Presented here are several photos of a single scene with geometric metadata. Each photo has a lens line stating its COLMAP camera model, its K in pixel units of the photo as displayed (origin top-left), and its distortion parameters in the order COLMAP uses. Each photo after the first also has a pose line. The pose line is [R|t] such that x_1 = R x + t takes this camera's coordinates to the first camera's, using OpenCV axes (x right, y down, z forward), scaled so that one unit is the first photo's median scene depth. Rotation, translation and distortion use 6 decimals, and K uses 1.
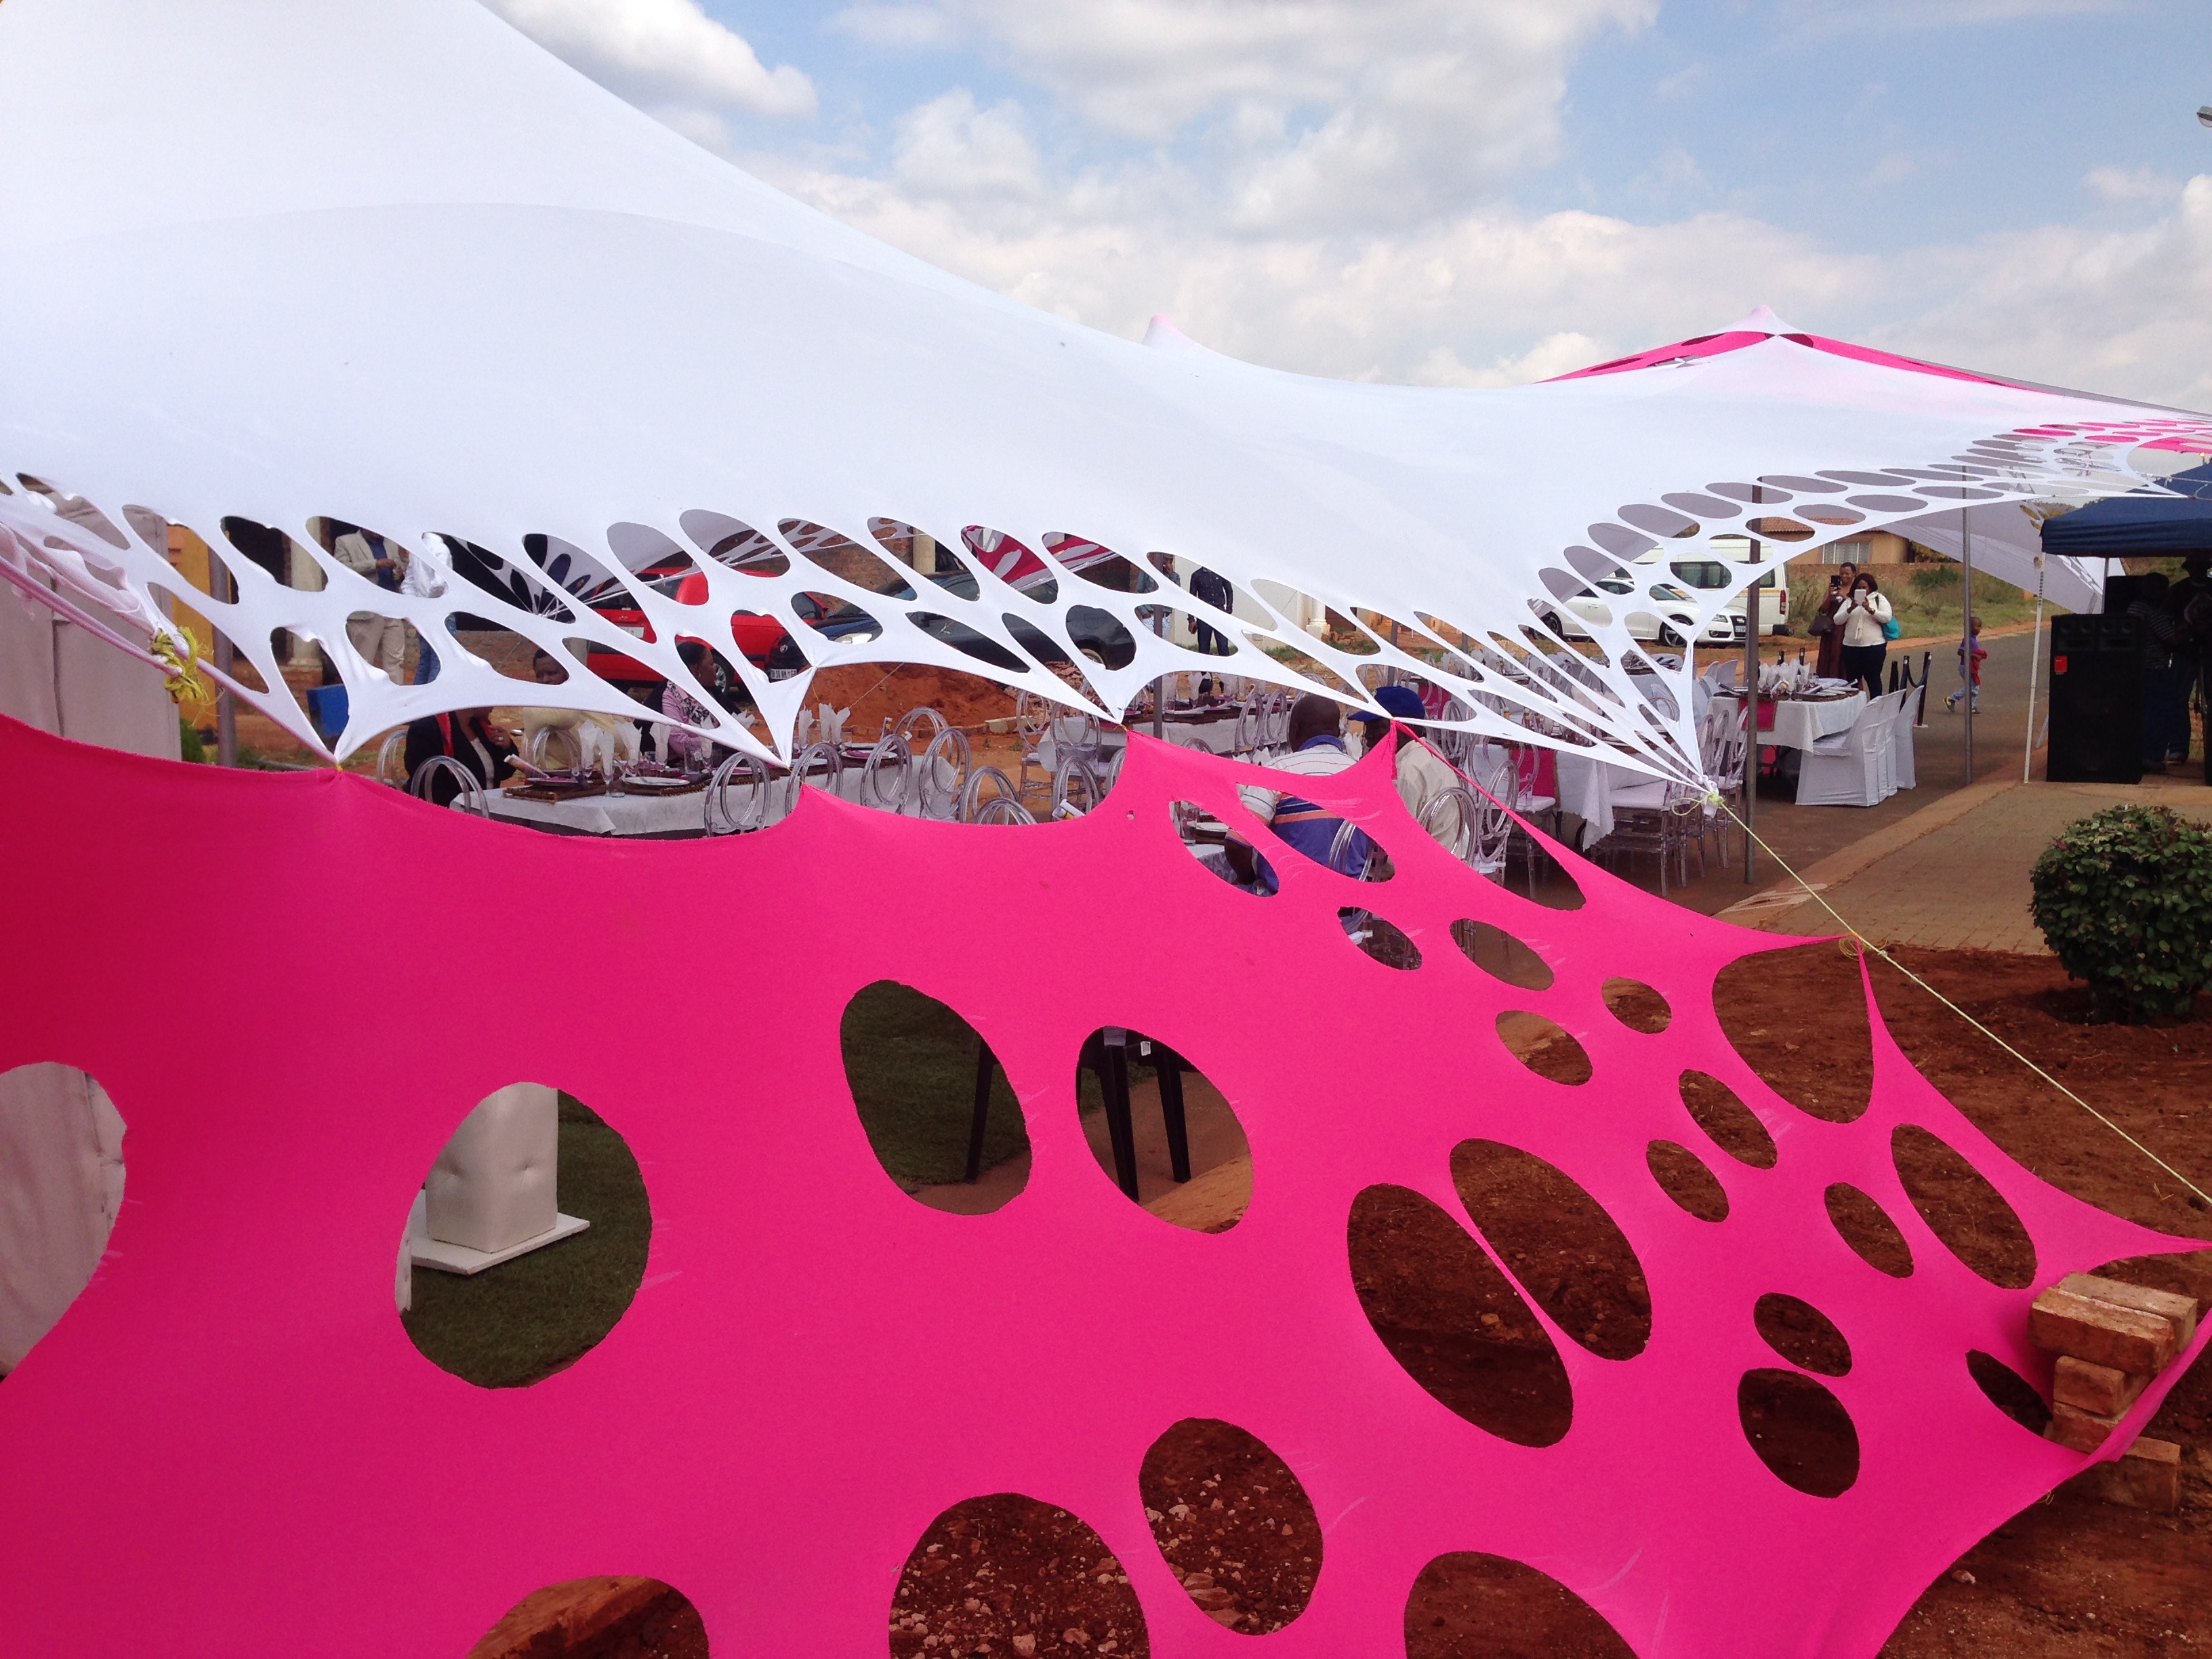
lens RADIAL K [[1960.8, 0, 1106.0], [0, 1960.8, 829.5], [0, 0, 1]] dist [0.113129, -0.226780]
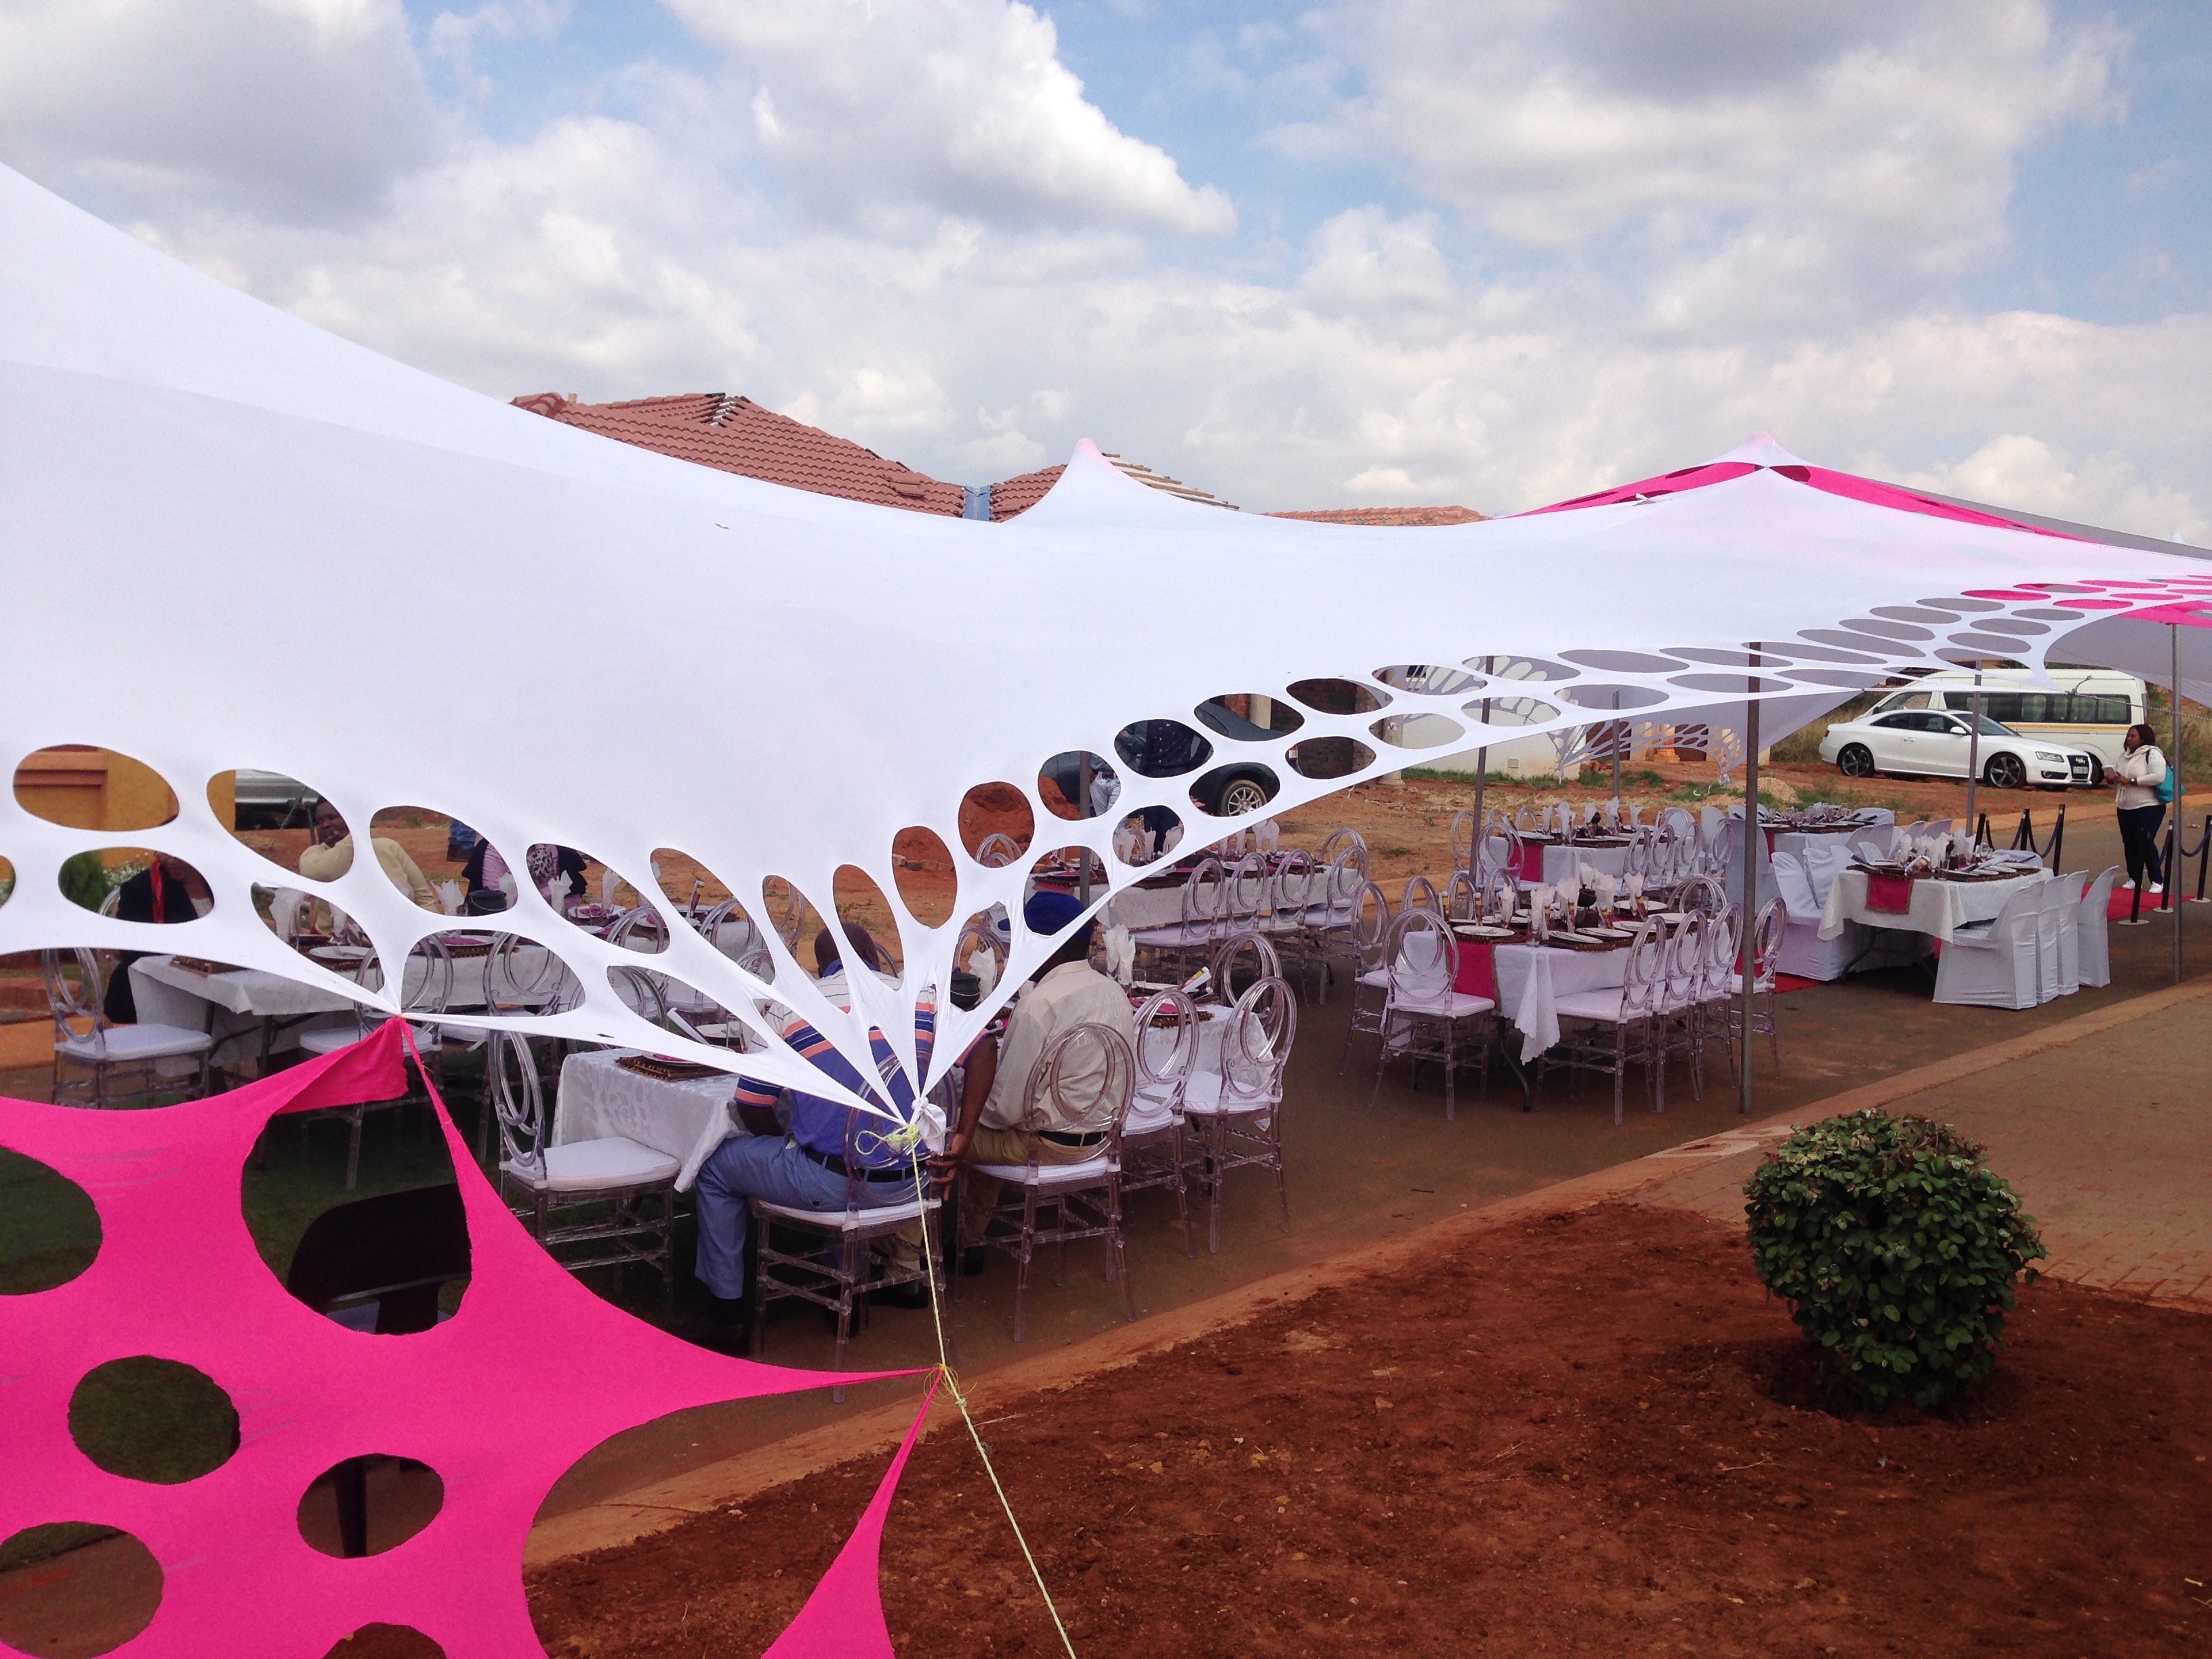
lens RADIAL K [[1960.8, 0, 1106.0], [0, 1960.8, 829.5], [0, 0, 1]] dist [0.113129, -0.226780]
pose [[0.981071, 0.036306, -0.190213, 0.373377], [-0.046127, 0.997807, -0.047462, -0.069715], [0.188072, 0.055337, 0.980595, 0.211752]]
